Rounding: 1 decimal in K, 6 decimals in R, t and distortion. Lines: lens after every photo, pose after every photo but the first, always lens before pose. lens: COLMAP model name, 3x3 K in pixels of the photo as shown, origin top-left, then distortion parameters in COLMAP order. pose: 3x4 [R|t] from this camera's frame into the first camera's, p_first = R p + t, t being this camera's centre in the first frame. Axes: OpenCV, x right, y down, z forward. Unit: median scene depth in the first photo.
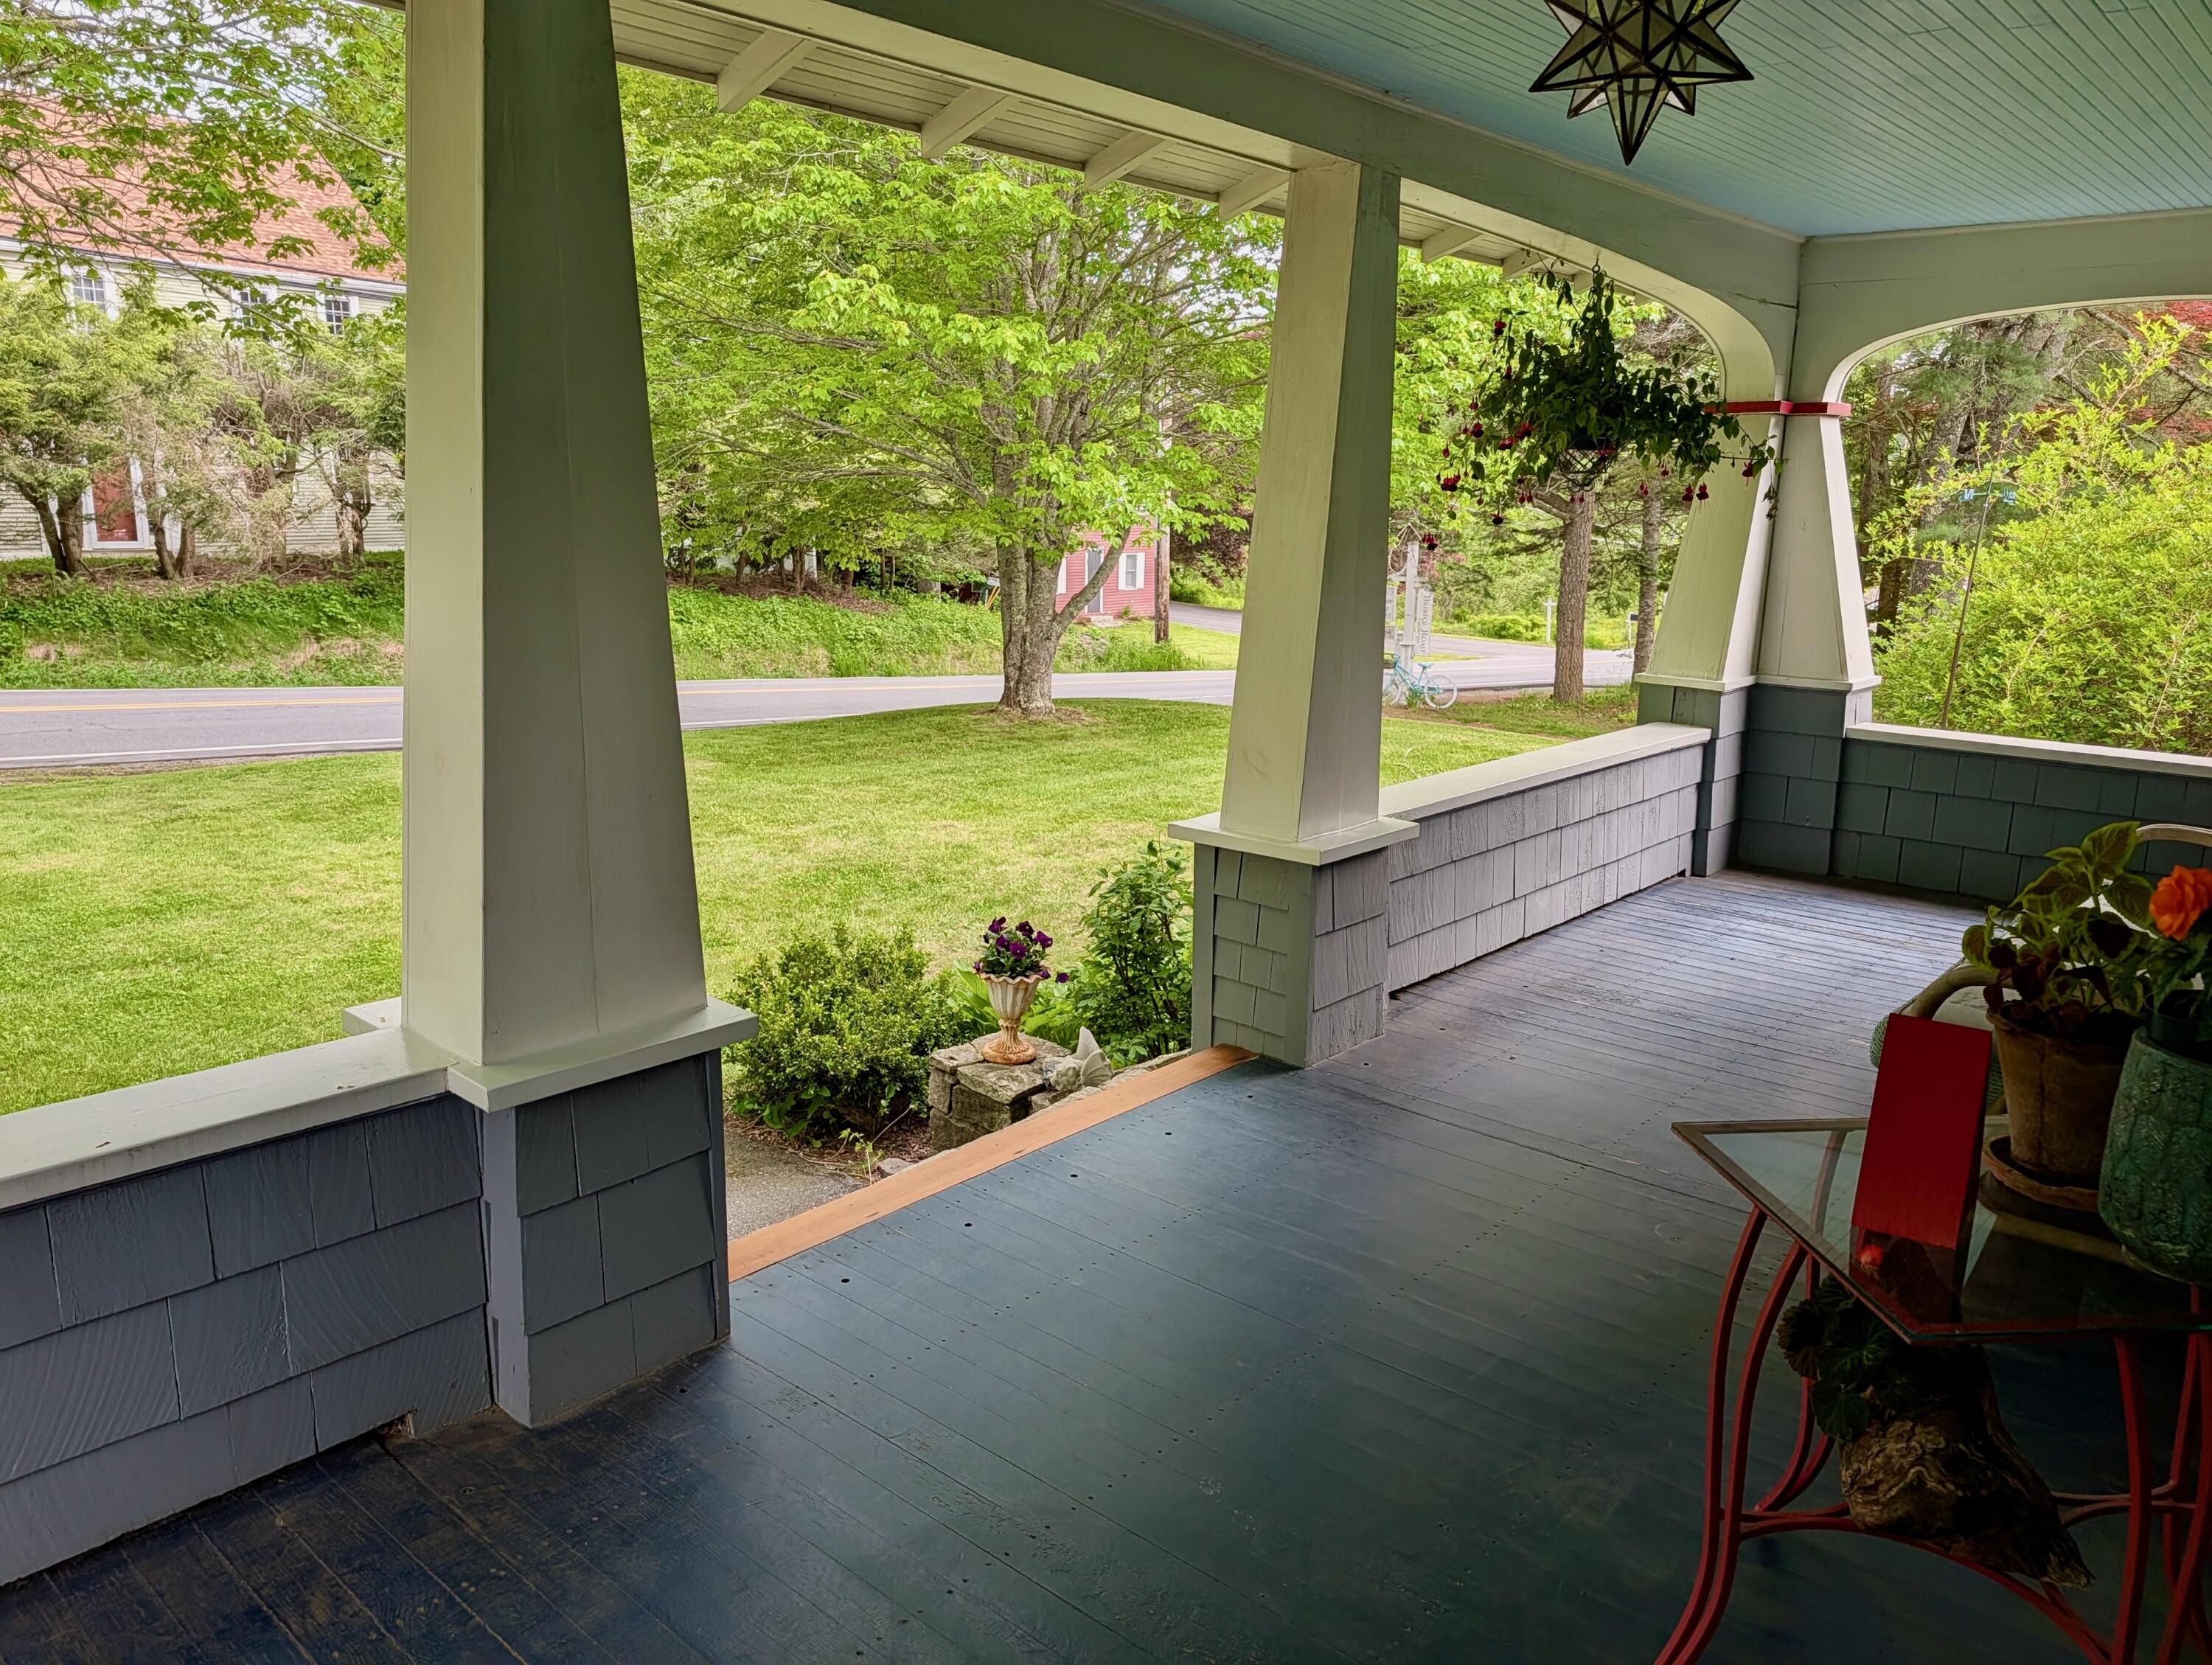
lens RADIAL K [[1560.4, 0, 1106.1], [0, 1560.4, 835.7], [0, 0, 1]] dist [-0.005118, -0.014526]
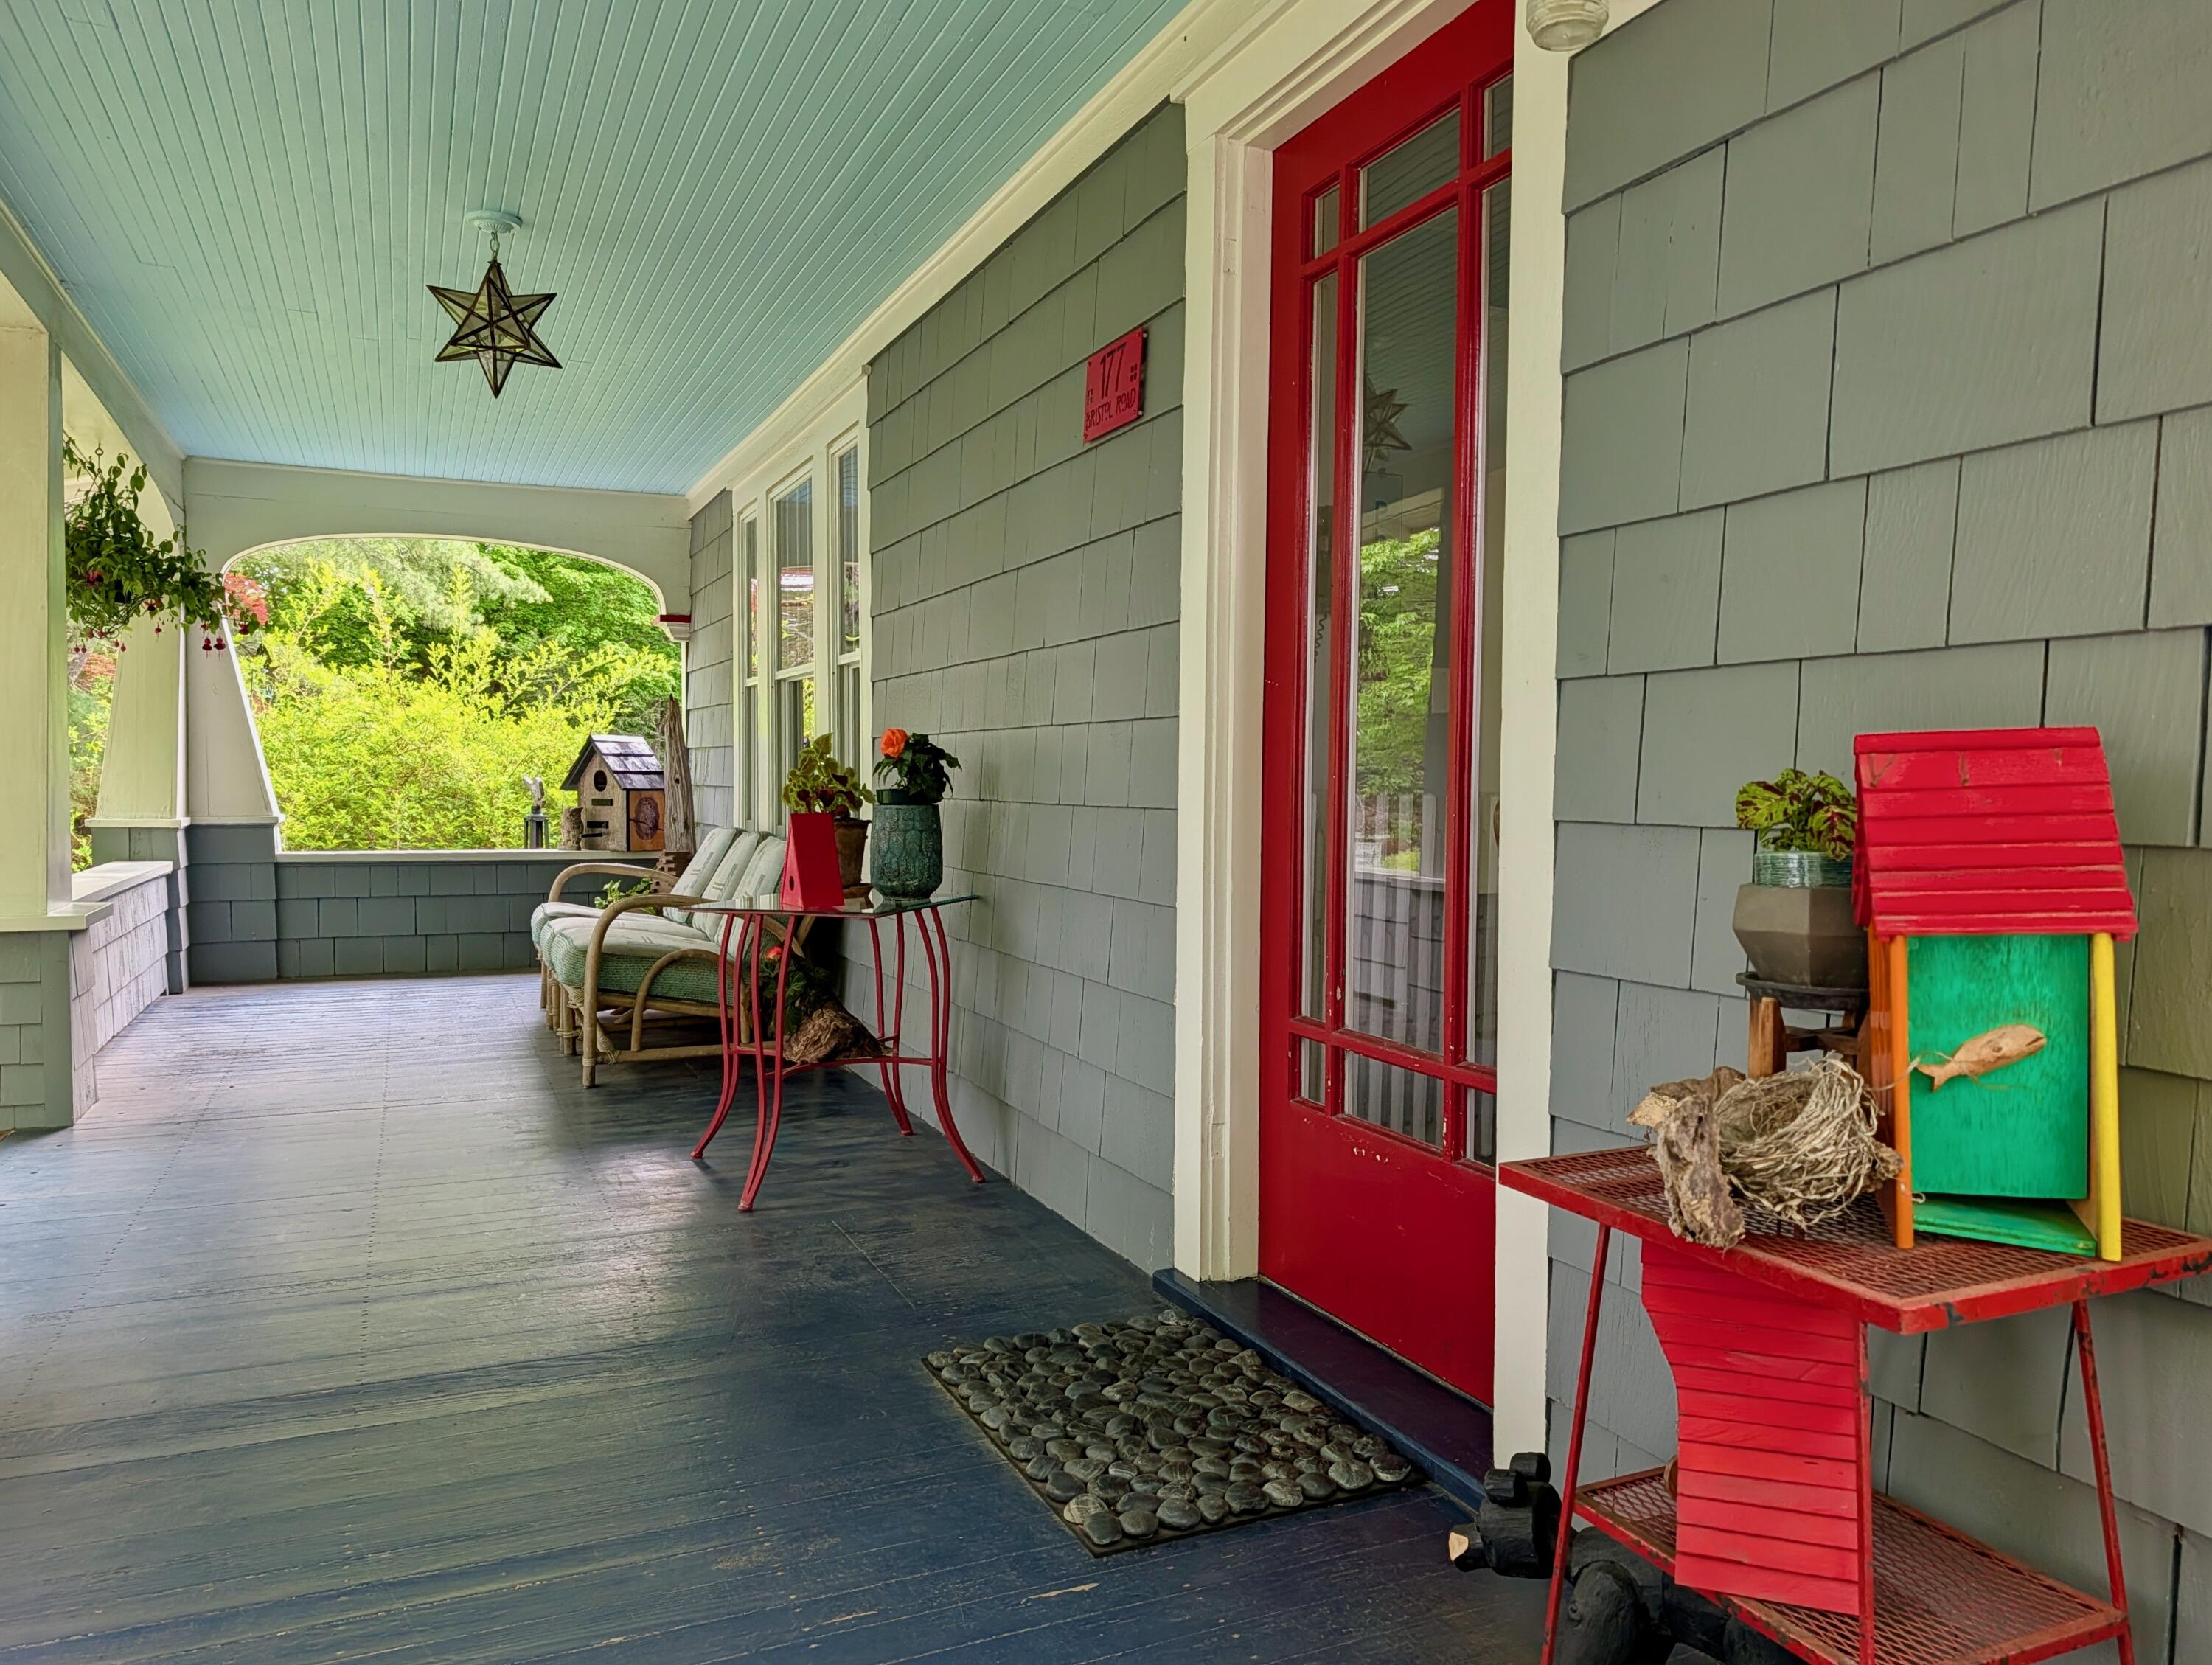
lens RADIAL K [[1560.4, 0, 1106.0], [0, 1560.4, 831.9], [0, 0, 1]] dist [-0.005118, -0.014526]
pose [[0.402138, -0.040891, 0.914665, -0.370337], [0.194279, 0.980064, -0.041602, 0.089183], [-0.894729, 0.194430, 0.402065, -0.067519]]
